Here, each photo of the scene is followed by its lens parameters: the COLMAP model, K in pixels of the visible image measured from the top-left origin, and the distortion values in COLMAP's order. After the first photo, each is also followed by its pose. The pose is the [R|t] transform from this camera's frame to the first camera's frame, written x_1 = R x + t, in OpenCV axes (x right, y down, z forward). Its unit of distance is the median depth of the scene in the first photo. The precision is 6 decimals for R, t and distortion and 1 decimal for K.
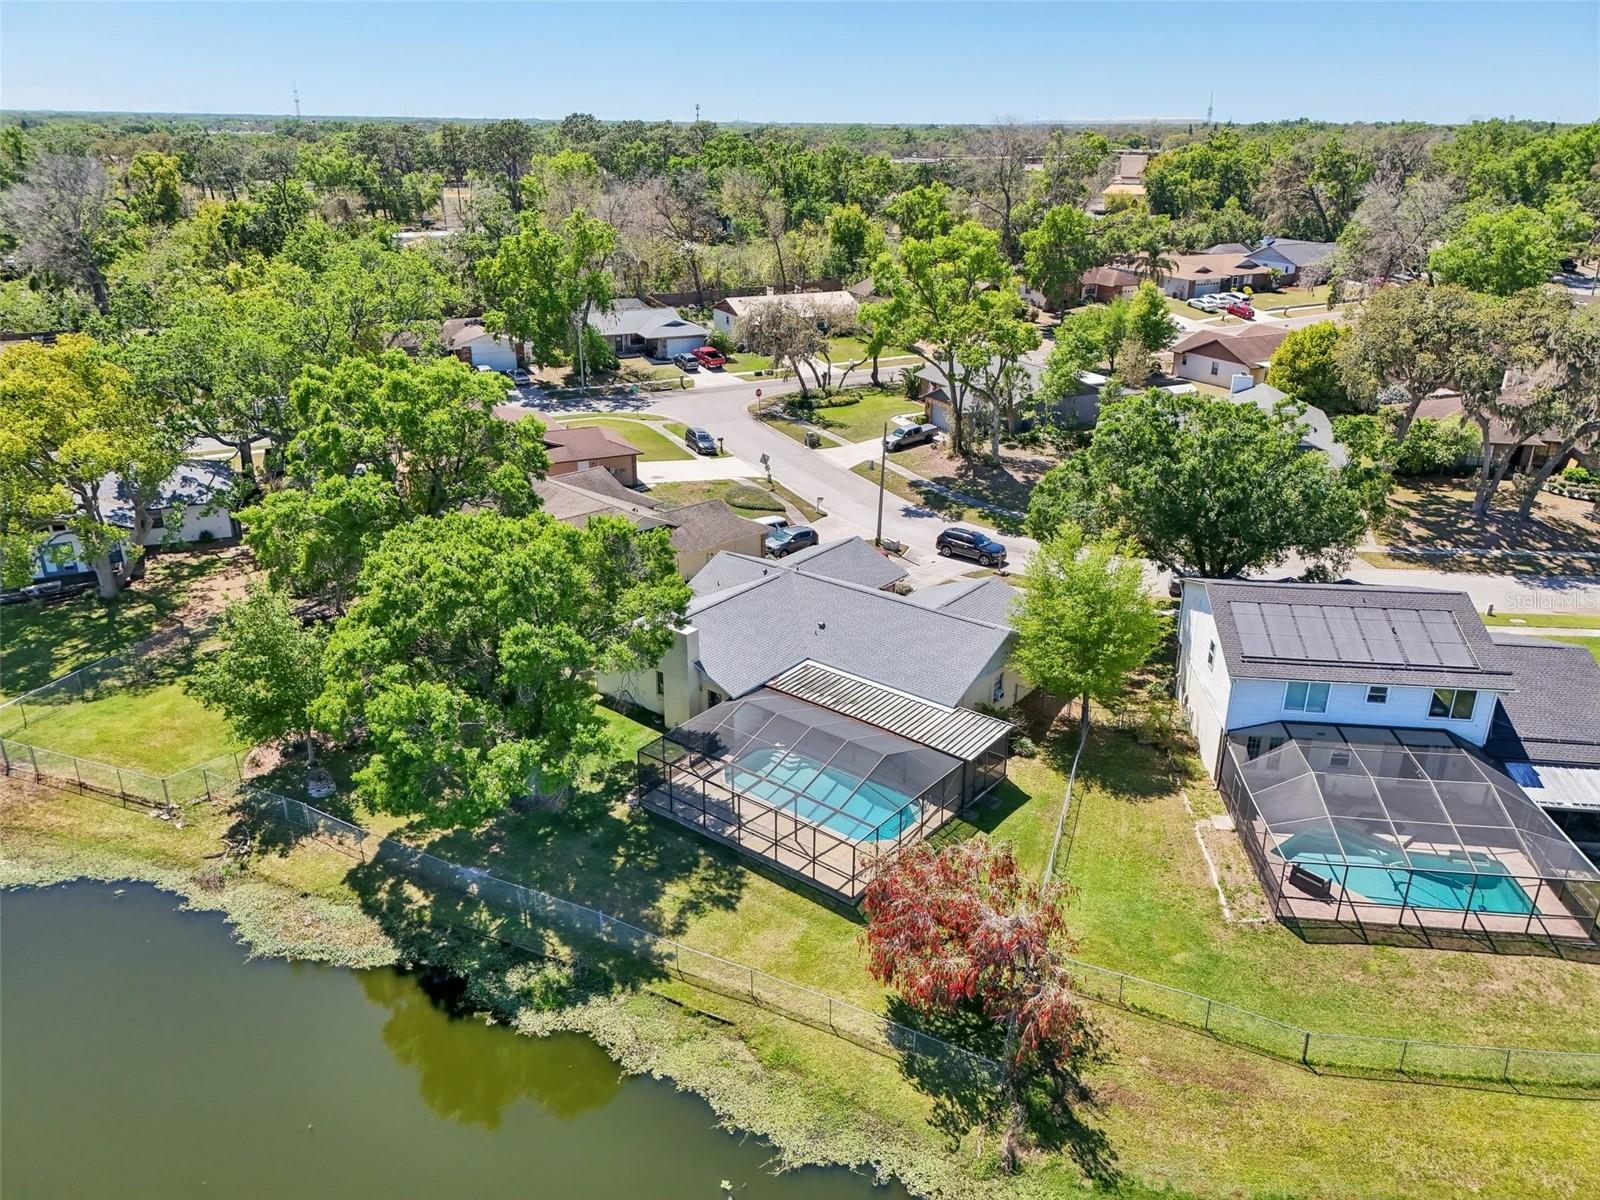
lens RADIAL K [[1175.4, 0, 804.0], [0, 1175.4, 593.1], [0, 0, 1]] dist [0.077832, -0.069666]
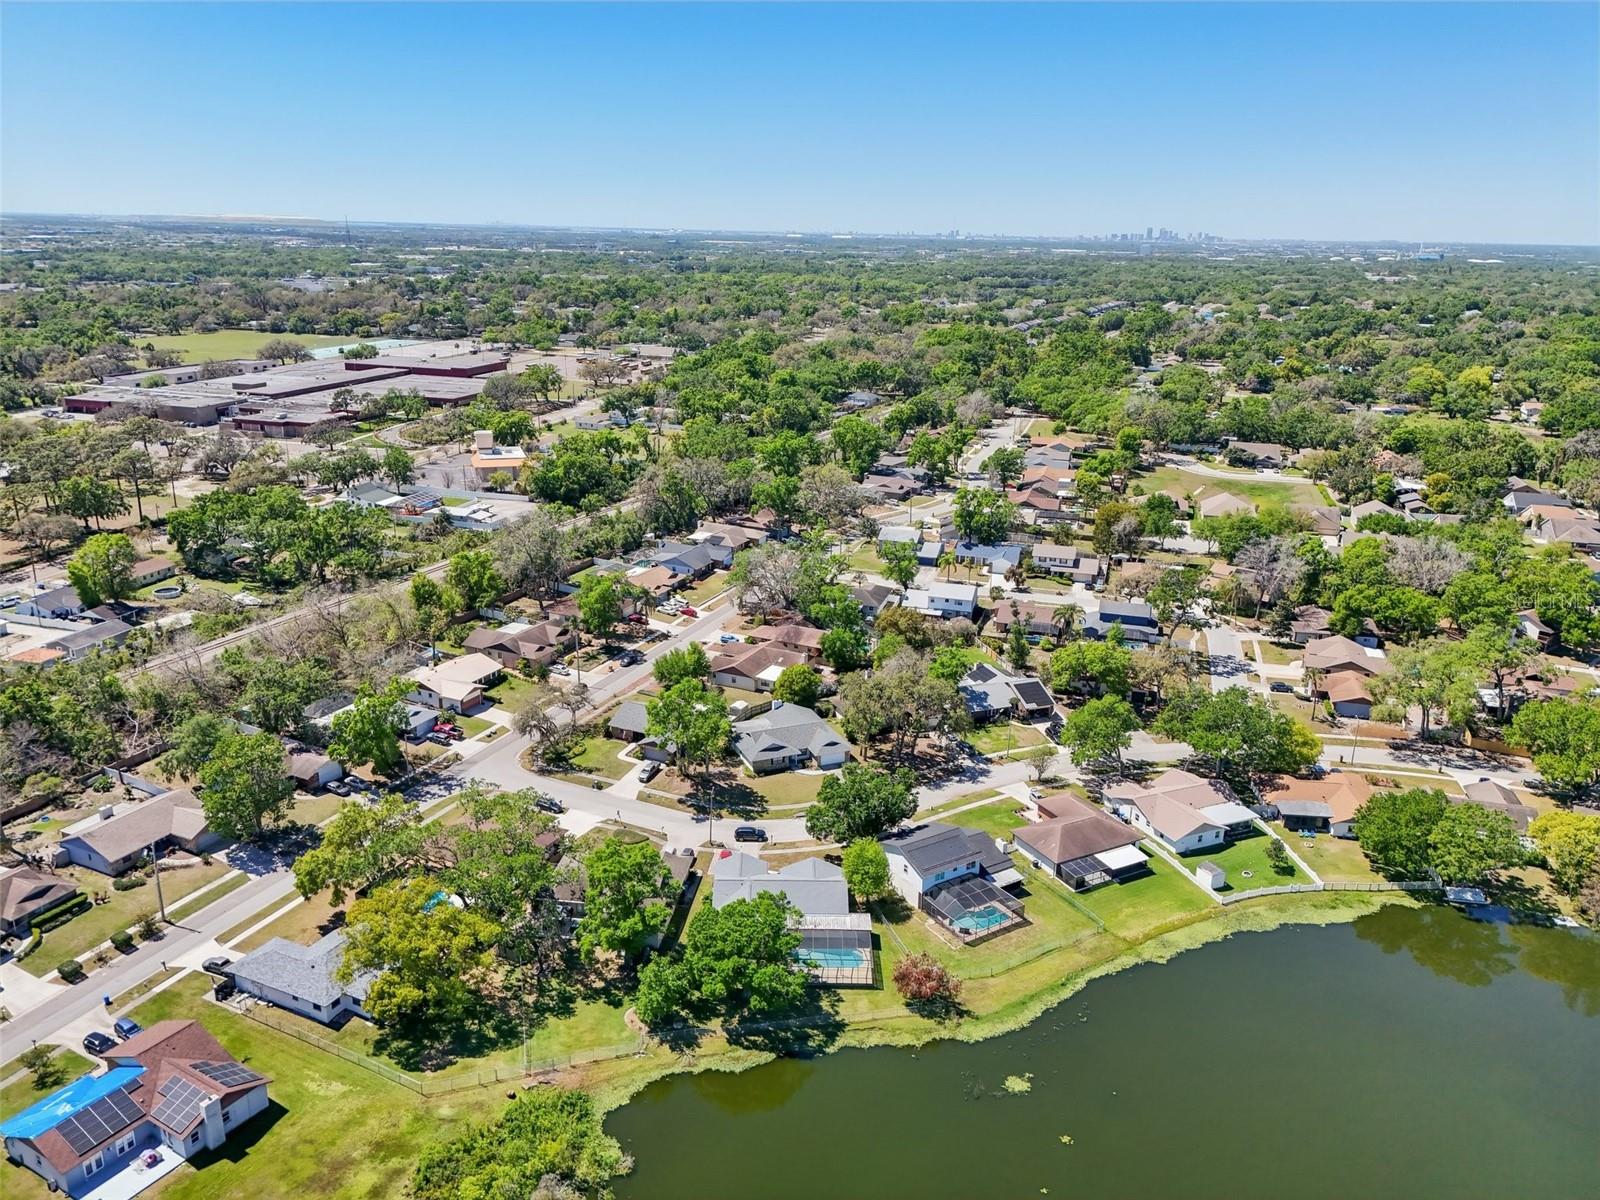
lens RADIAL K [[1175.4, 0, 799.2], [0, 1175.4, 596.6], [0, 0, 1]] dist [0.077832, -0.069666]
pose [[0.780456, -0.179328, 0.598941, -1.758937], [0.216594, 0.976210, 0.010051, -0.809079], [-0.586494, 0.121882, 0.800730, -1.542910]]
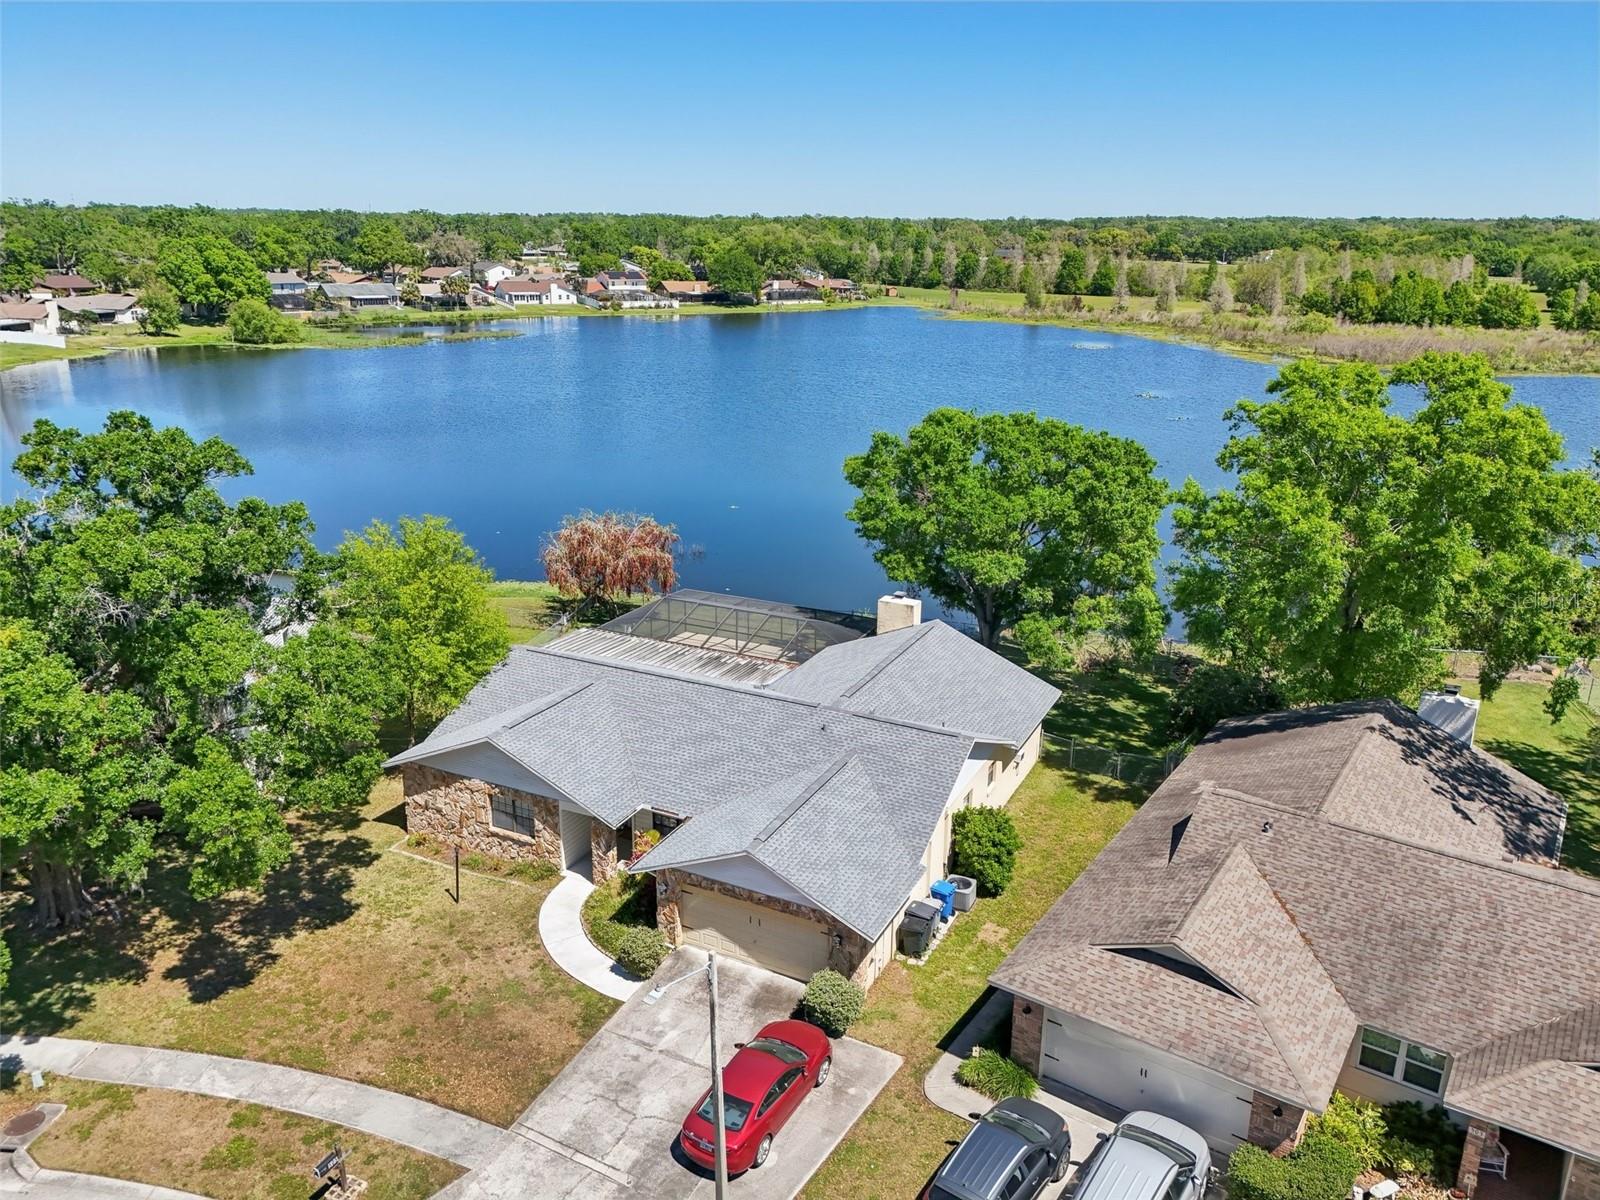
lens RADIAL K [[1175.4, 0, 801.0], [0, 1175.4, 598.5], [0, 0, 1]] dist [0.077832, -0.069666]
pose [[-0.979633, 0.044494, -0.195806, 0.160065], [-0.089273, 0.776959, 0.623190, -0.584038], [0.179861, 0.627977, -0.757162, 1.860983]]
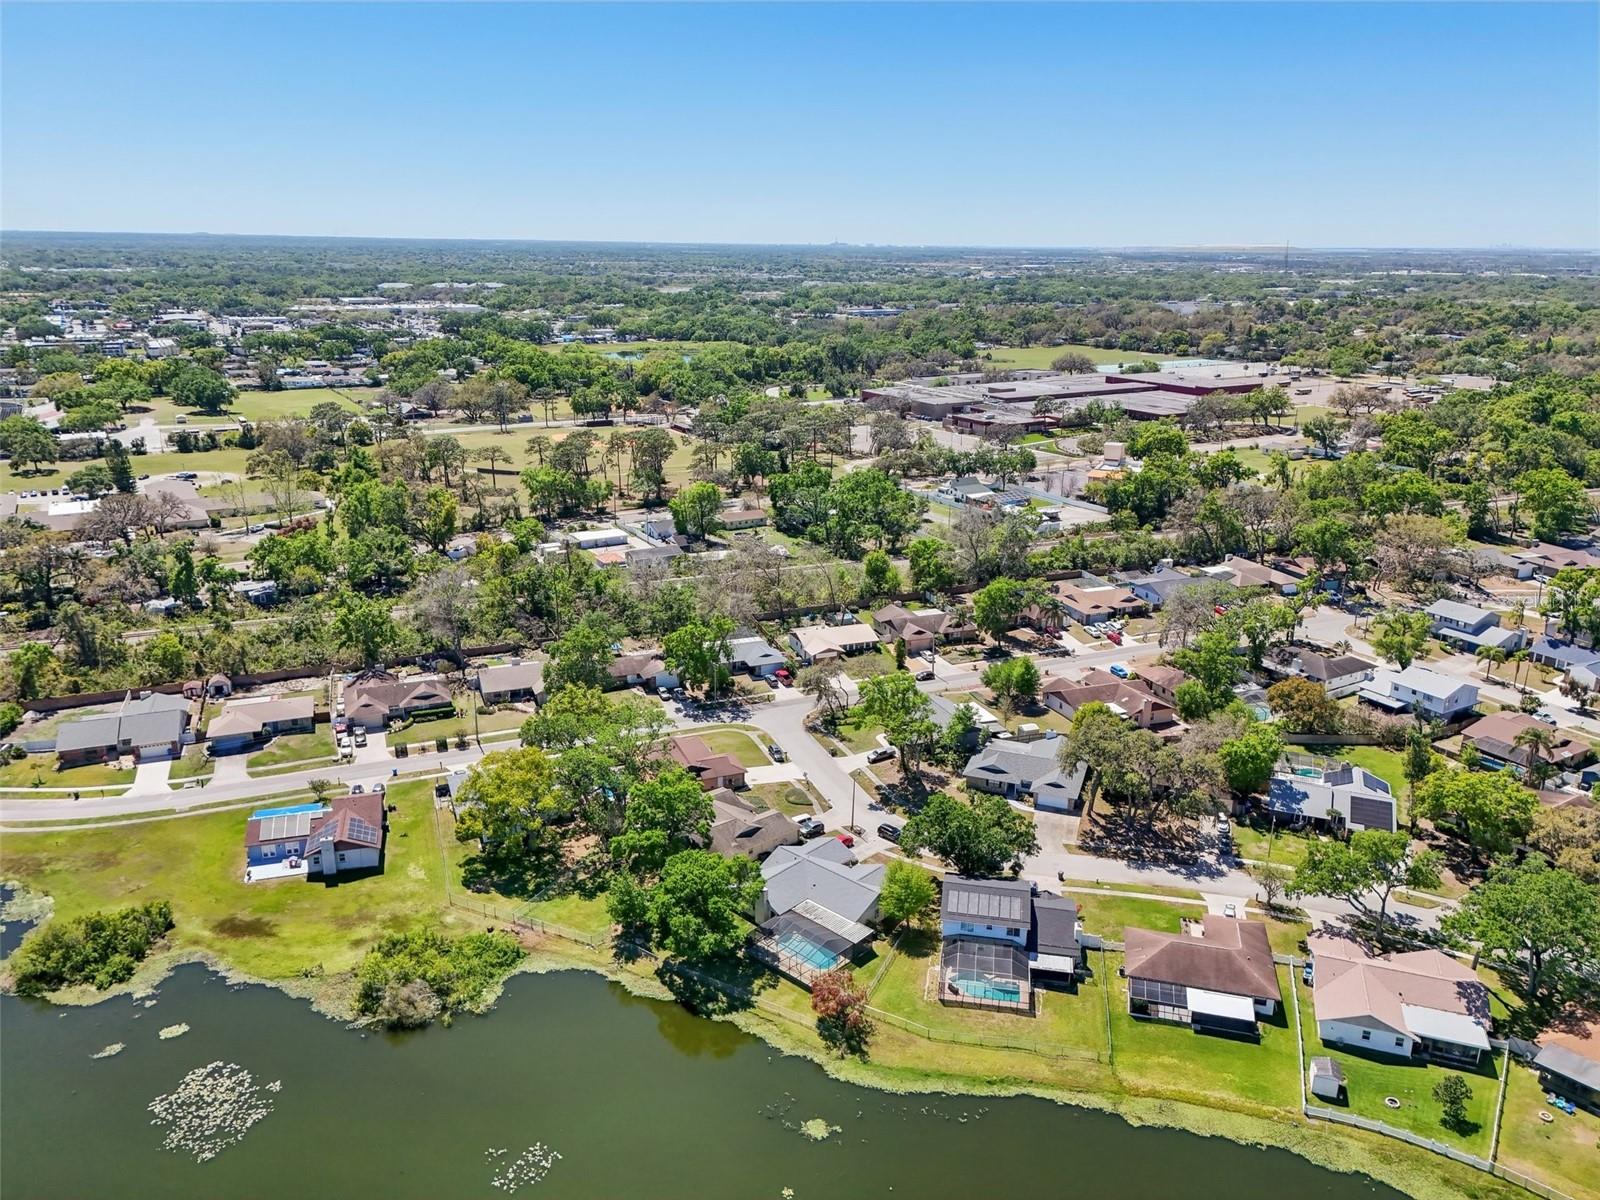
lens RADIAL K [[1175.4, 0, 803.2], [0, 1175.4, 594.7], [0, 0, 1]] dist [0.077832, -0.069666]
pose [[0.996879, 0.024872, -0.074926, 0.214300], [-0.031091, 0.996064, -0.083007, -0.498392], [0.072567, 0.085078, 0.993728, -2.129375]]
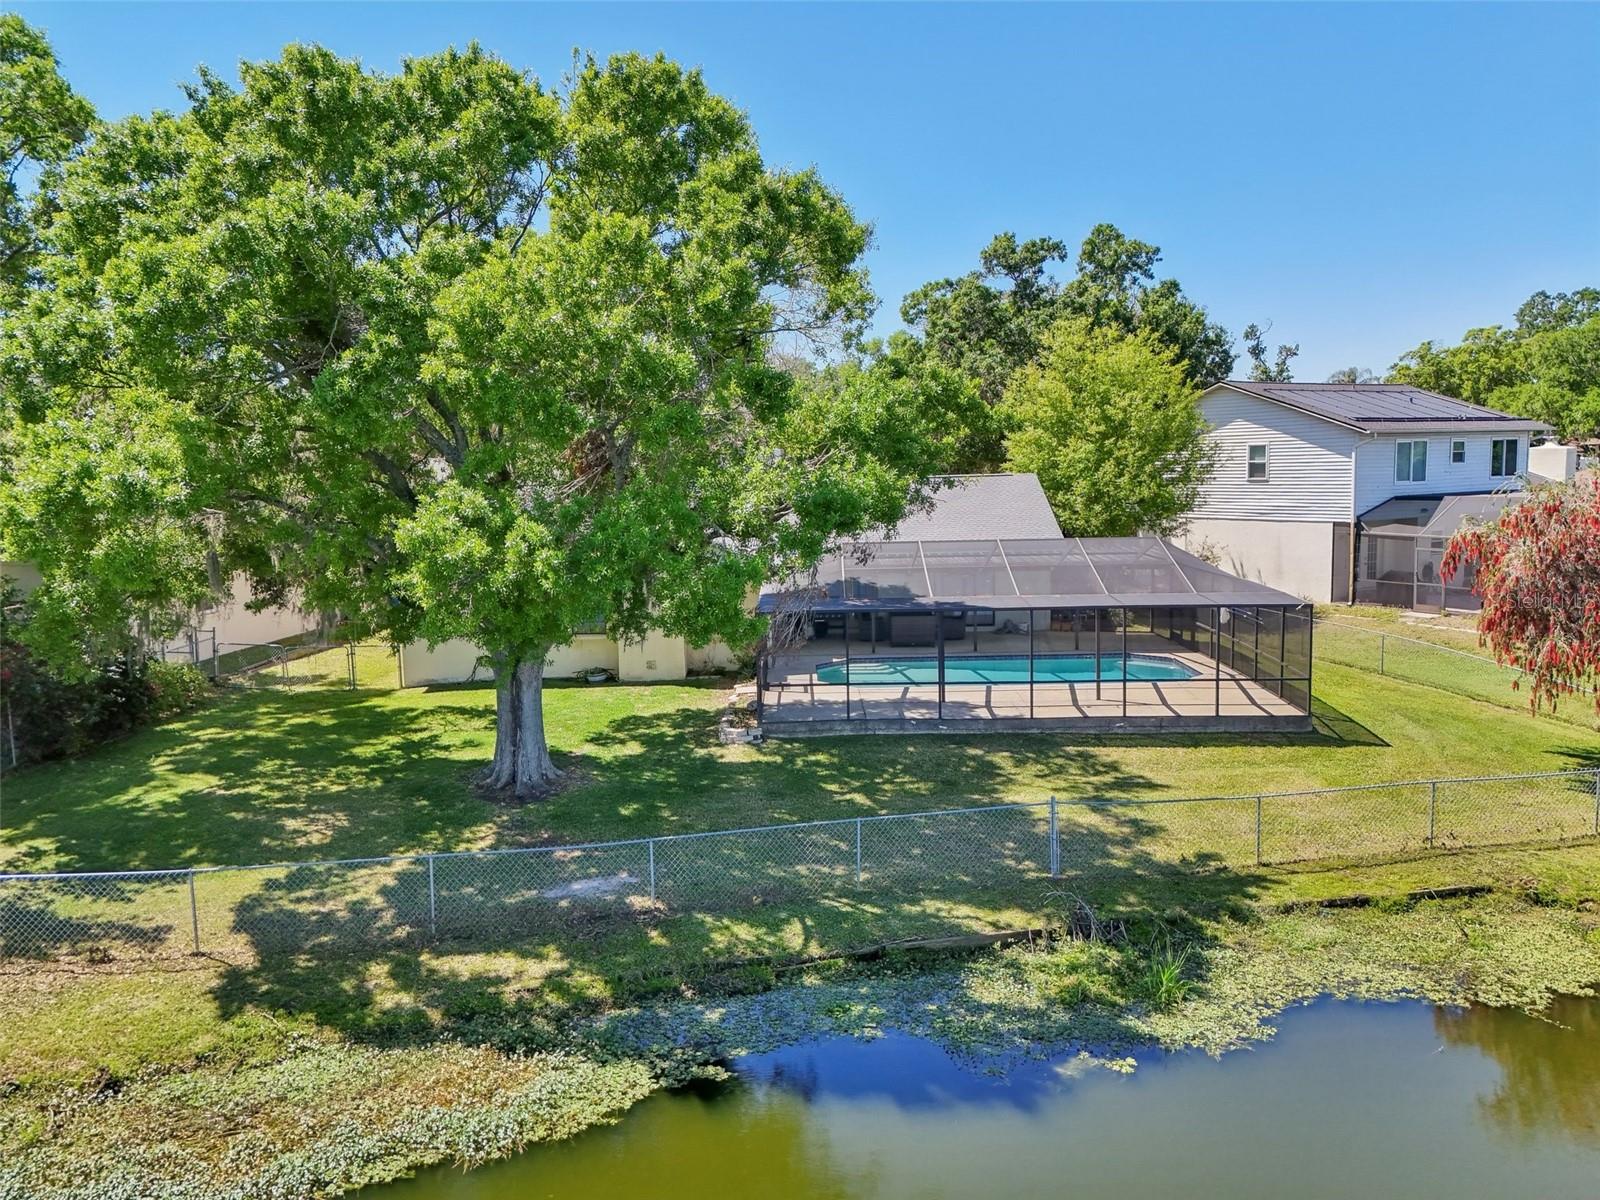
lens RADIAL K [[1222.5, 0, 800.0], [0, 1222.5, 609.5], [0, 0, 1]] dist [0.055978, -0.033322]
pose [[0.787157, -0.098204, 0.608884, -0.440107], [0.252274, 0.952144, -0.172570, 0.228272], [-0.562798, 0.289445, 0.774261, 0.618309]]
